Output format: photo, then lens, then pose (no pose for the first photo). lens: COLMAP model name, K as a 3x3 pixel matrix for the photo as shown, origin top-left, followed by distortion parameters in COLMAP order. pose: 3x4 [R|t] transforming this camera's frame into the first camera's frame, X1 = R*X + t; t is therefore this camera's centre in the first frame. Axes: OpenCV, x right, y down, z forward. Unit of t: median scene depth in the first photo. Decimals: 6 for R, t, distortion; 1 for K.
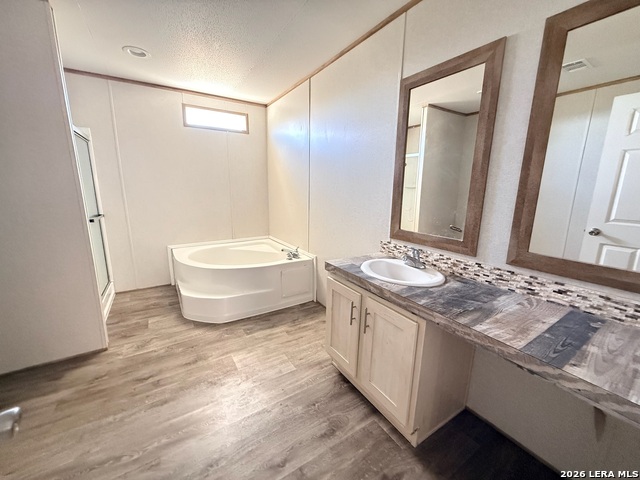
lens RADIAL K [[257.4, 0, 317.3], [0, 257.4, 236.2], [0, 0, 1]] dist [-0.003360, 0.000020]
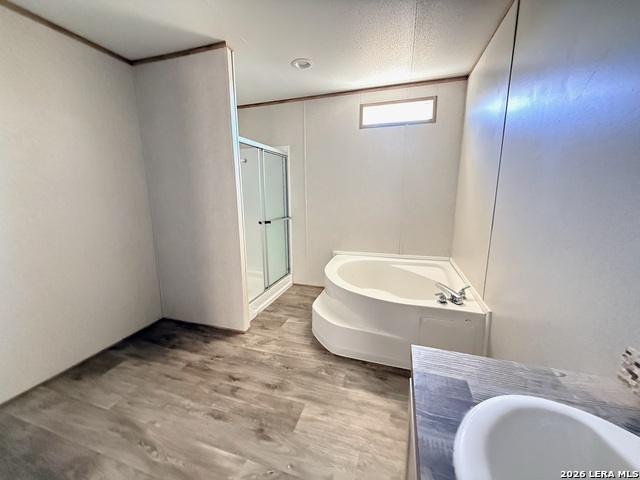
lens RADIAL K [[257.4, 0, 310.2], [0, 257.4, 238.1], [0, 0, 1]] dist [-0.003360, 0.000020]
pose [[0.640374, 0.121824, -0.758341, 0.168592], [-0.127864, 0.990472, 0.051141, -0.069963], [0.757346, 0.064215, 0.649849, 0.350279]]
